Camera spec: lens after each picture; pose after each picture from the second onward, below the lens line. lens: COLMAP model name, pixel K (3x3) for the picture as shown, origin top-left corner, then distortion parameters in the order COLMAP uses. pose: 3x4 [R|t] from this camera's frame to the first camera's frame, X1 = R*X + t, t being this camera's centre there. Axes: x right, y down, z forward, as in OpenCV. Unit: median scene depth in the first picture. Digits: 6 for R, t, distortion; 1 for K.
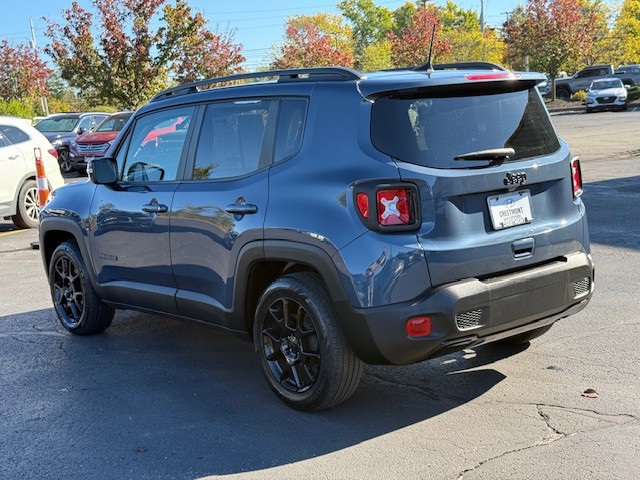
lens RADIAL K [[887.5, 0, 320.0], [0, 887.5, 240.0], [0, 0, 1]] dist [0.115974, -0.093931]
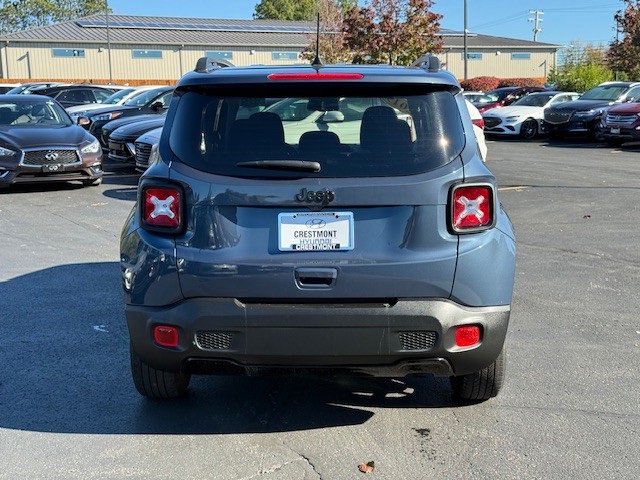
lens RADIAL K [[887.5, 0, 320.0], [0, 887.5, 240.0], [0, 0, 1]] dist [0.115974, -0.093931]
pose [[0.766169, 0.165796, -0.620884, 0.750788], [-0.141072, 0.985972, 0.089204, -0.102882], [0.626964, 0.019244, 0.778810, 0.332174]]
